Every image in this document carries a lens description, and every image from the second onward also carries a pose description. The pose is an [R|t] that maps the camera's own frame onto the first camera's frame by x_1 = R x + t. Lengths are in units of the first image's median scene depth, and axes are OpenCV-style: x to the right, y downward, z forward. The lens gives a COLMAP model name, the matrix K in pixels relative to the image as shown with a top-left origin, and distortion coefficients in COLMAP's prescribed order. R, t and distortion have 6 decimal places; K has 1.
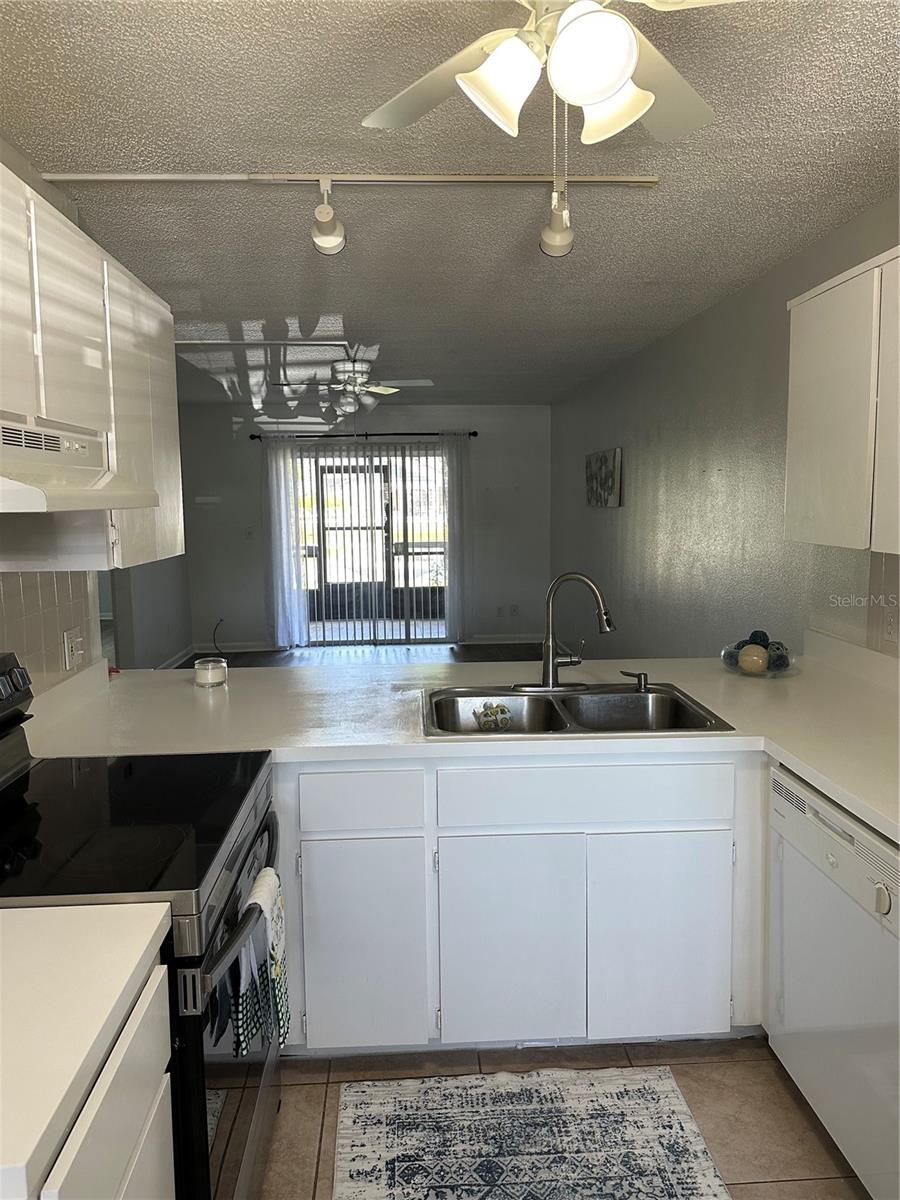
lens RADIAL K [[837.8, 0, 456.6], [0, 837.8, 595.0], [0, 0, 1]] dist [0.093120, -0.101213]
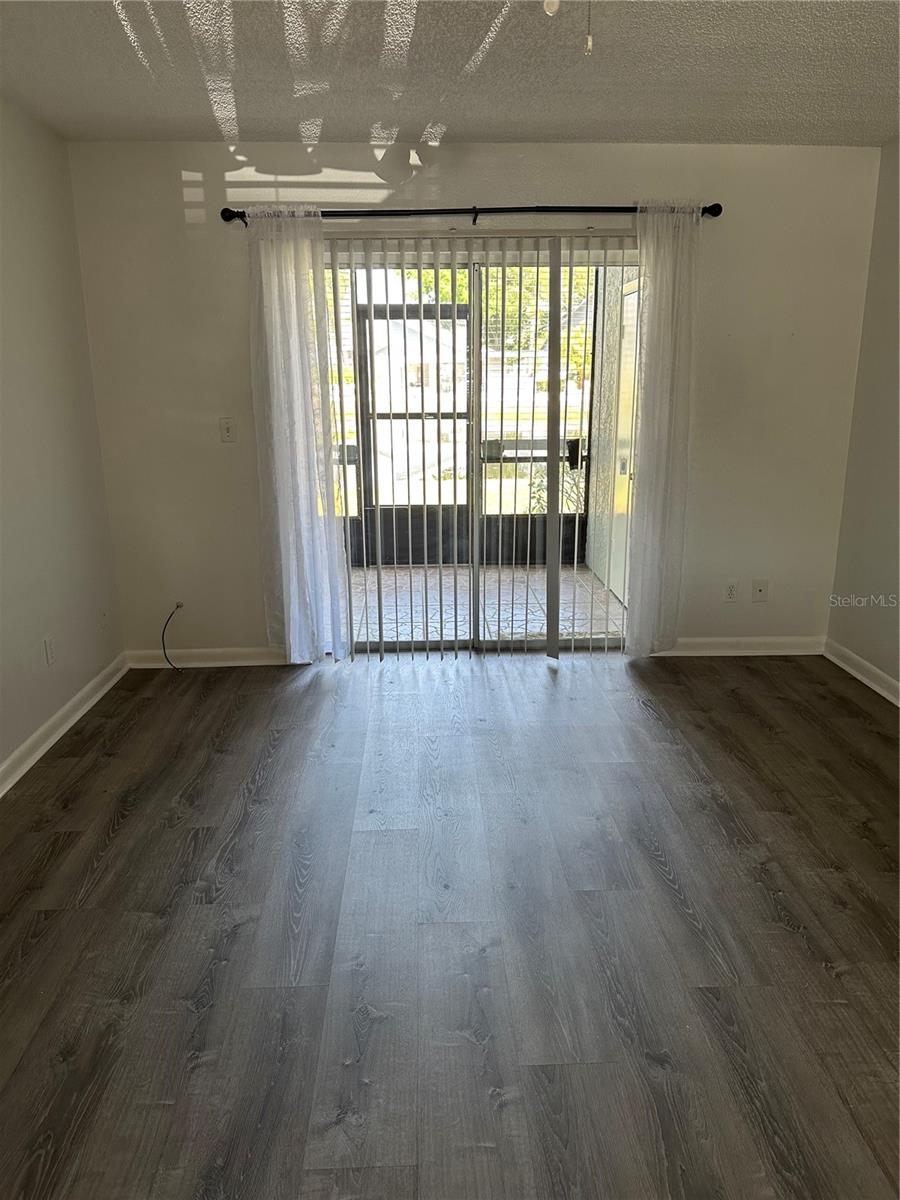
lens RADIAL K [[837.8, 0, 456.6], [0, 837.8, 595.0], [0, 0, 1]] dist [0.093120, -0.101213]
pose [[0.999299, 0.017875, -0.032900, -0.094331], [-0.013001, 0.989666, 0.142801, -0.049045], [0.035112, -0.142274, 0.989204, 0.494790]]
